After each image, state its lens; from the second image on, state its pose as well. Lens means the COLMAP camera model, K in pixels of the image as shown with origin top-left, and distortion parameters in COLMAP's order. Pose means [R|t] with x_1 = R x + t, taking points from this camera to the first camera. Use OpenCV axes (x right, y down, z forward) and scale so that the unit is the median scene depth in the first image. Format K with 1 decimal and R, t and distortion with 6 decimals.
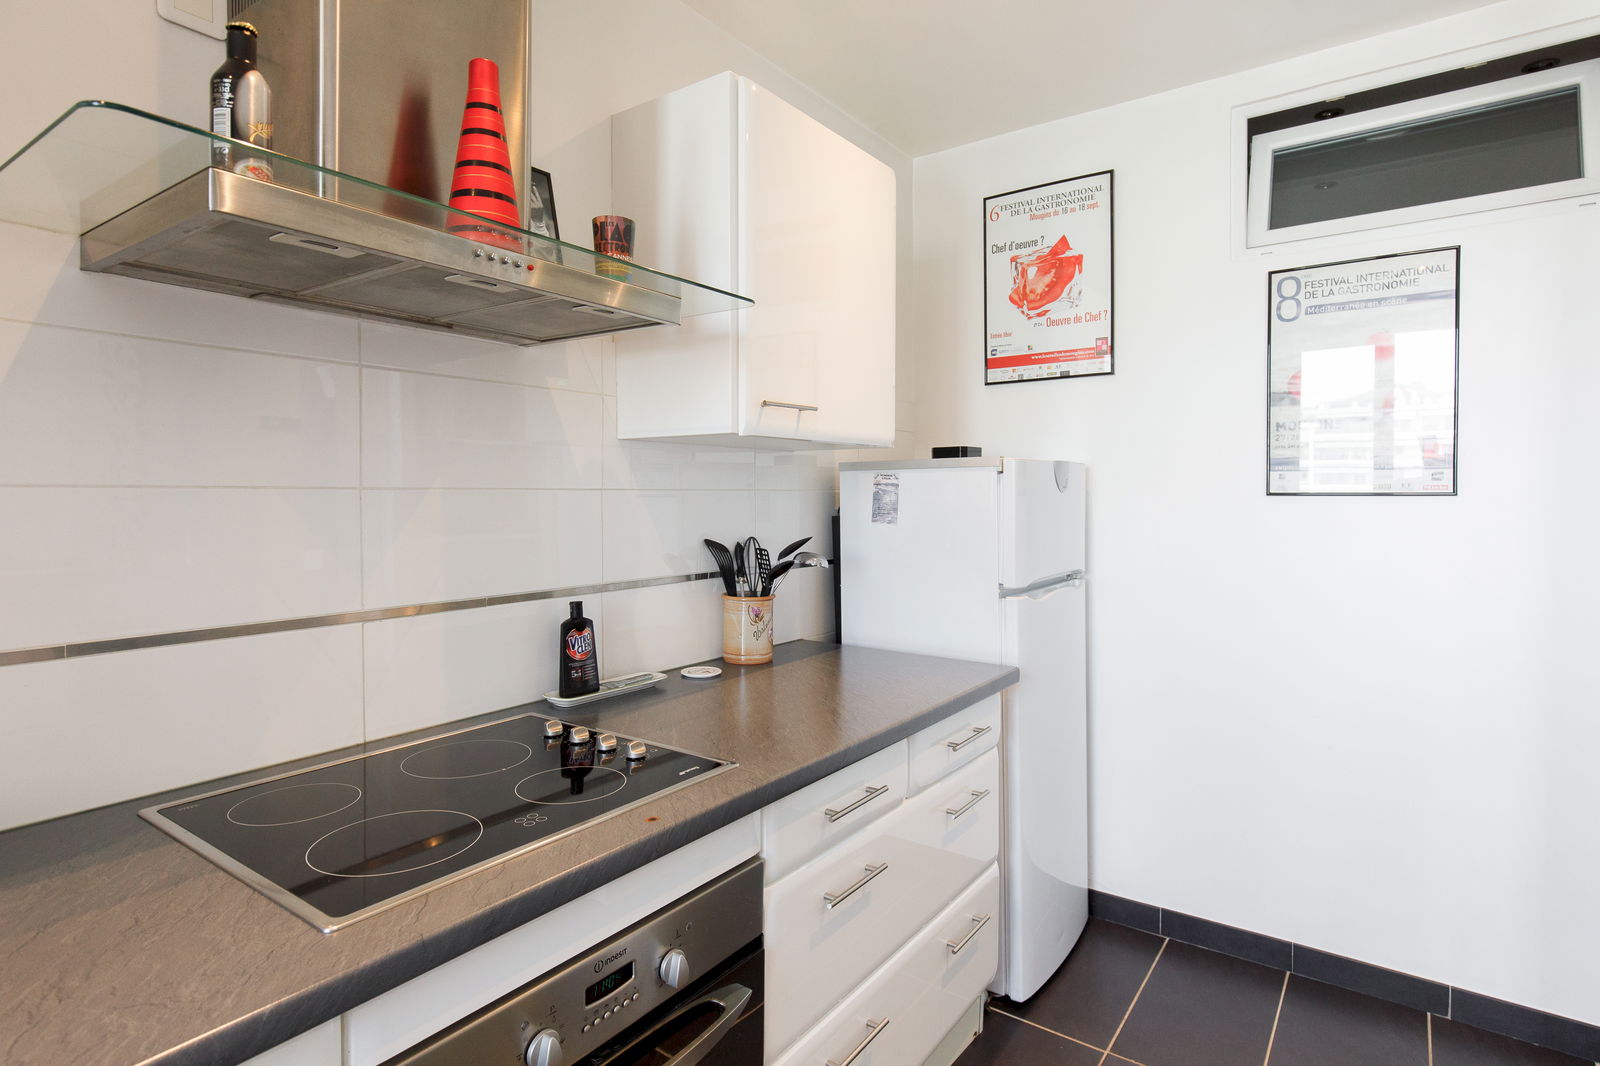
lens RADIAL K [[830.3, 0, 806.4], [0, 830.3, 509.4], [0, 0, 1]] dist [0.001120, 0.000175]
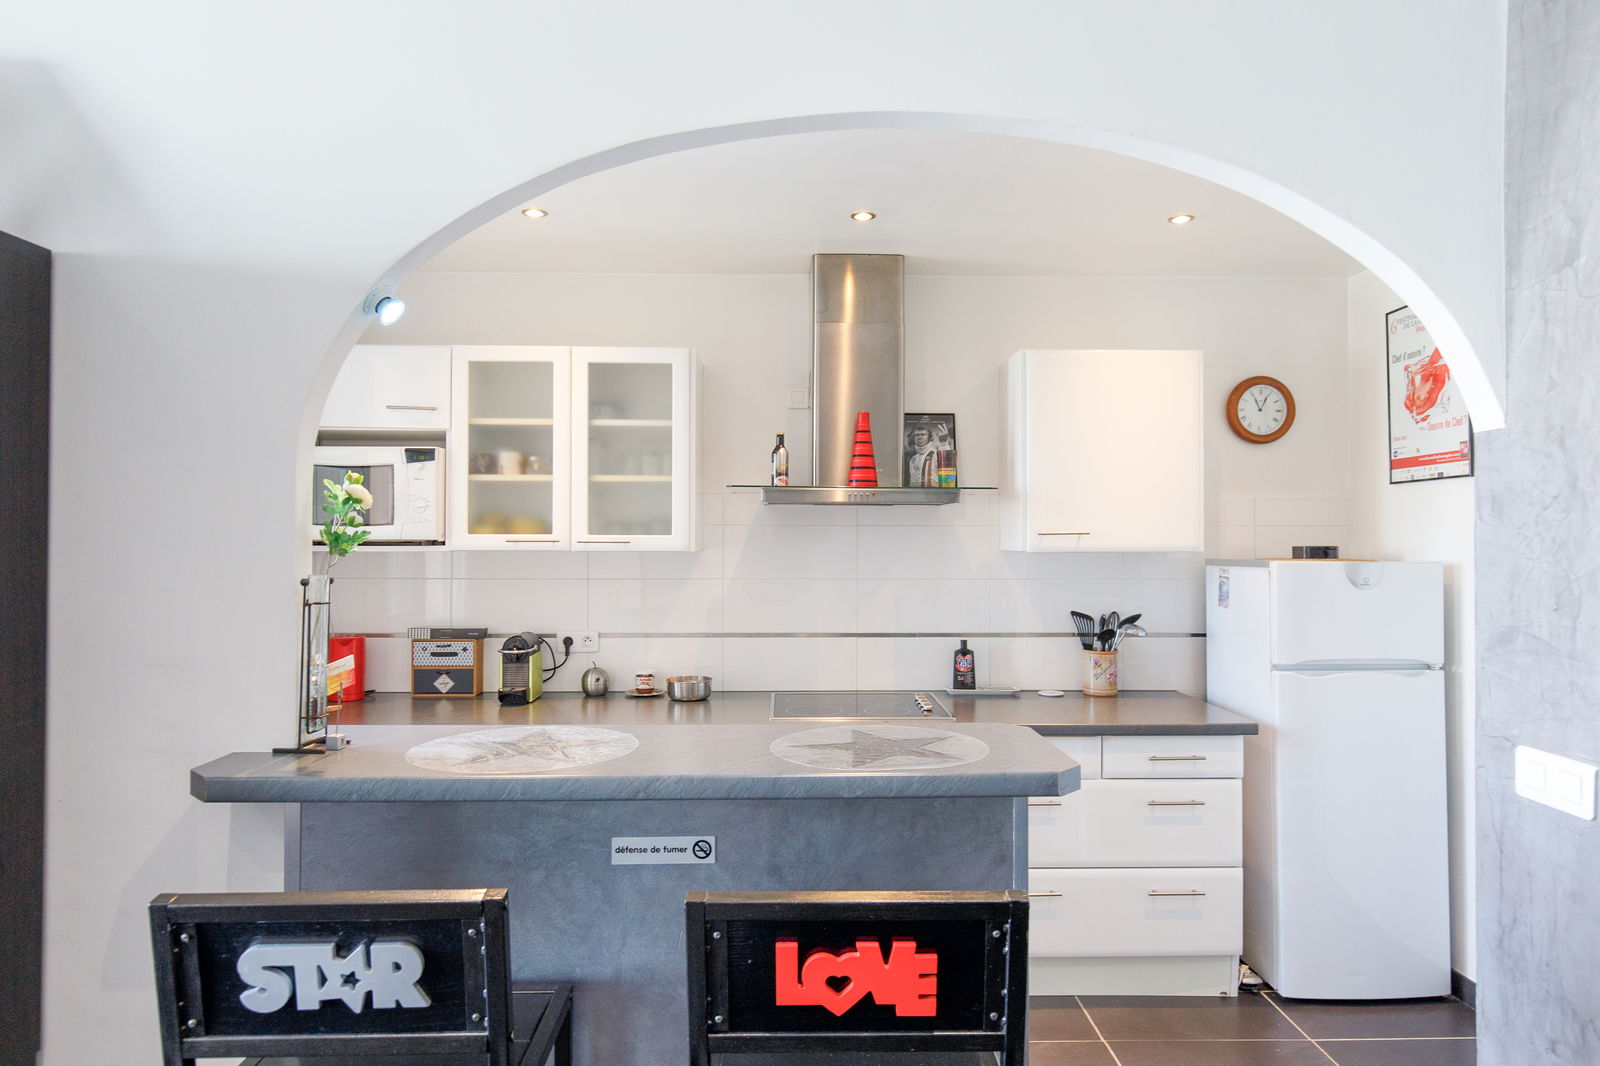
lens RADIAL K [[949.4, 0, 801.4], [0, 949.4, 531.9], [0, 0, 1]] dist [0.001073, 0.000150]
pose [[0.590775, -0.007152, -0.806805, 0.808237], [-0.015948, 0.999662, -0.020539, -0.053766], [0.806679, 0.025001, 0.590461, -0.366691]]
